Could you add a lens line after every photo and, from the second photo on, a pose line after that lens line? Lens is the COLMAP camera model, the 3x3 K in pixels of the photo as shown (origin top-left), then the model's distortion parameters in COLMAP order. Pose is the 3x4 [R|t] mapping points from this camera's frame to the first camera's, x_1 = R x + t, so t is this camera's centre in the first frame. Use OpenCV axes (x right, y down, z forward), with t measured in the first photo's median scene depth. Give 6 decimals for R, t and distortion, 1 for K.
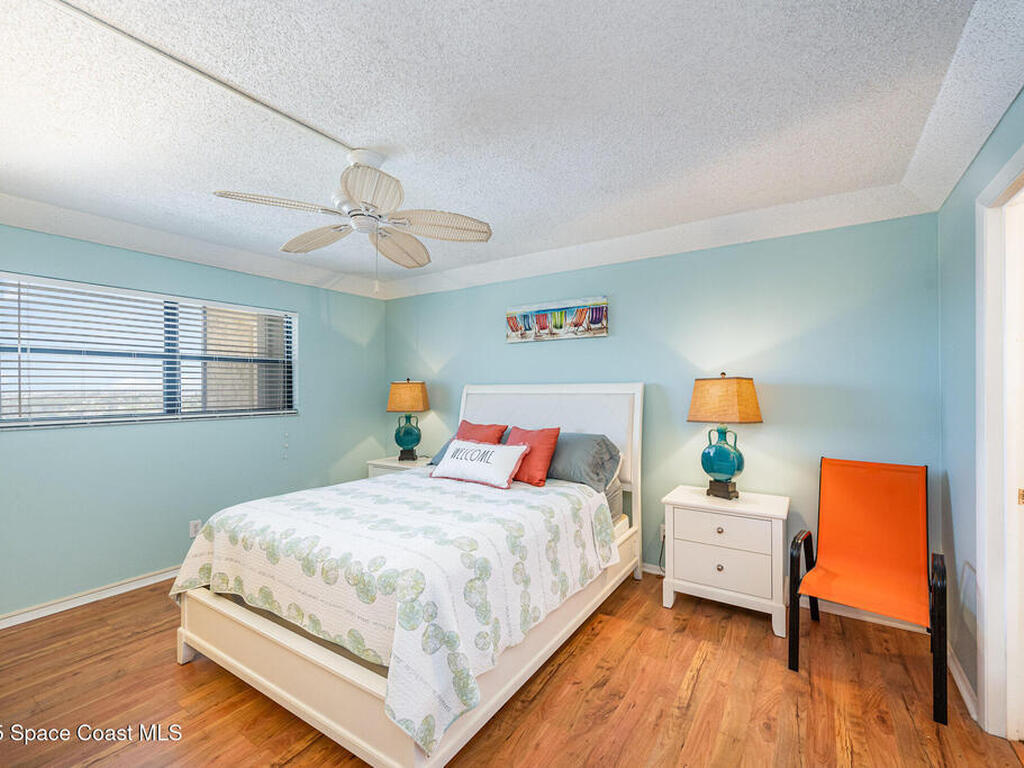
lens RADIAL K [[464.0, 0, 514.5], [0, 464.0, 387.0], [0, 0, 1]] dist [0.009655, 0.000029]
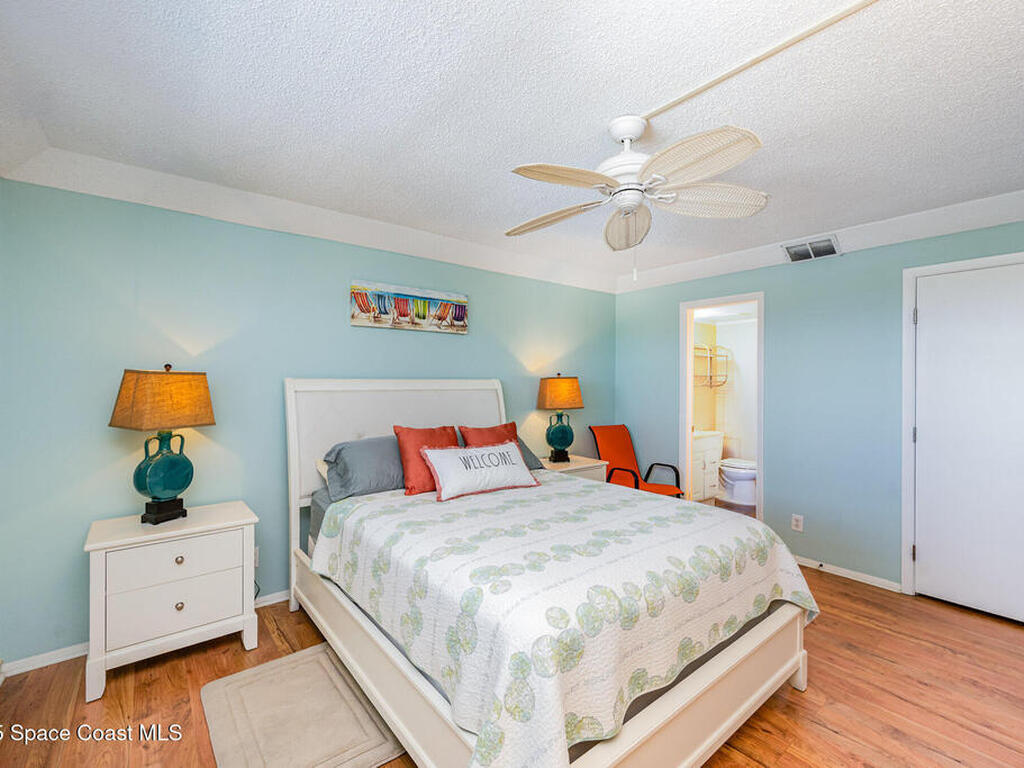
lens RADIAL K [[464.0, 0, 532.5], [0, 464.0, 352.9], [0, 0, 1]] dist [0.009655, 0.000029]
pose [[0.280604, 0.070119, 0.957259, -0.734999], [0.001314, 0.997299, -0.073438, 0.008991], [-0.959823, 0.021865, 0.279754, 0.551610]]
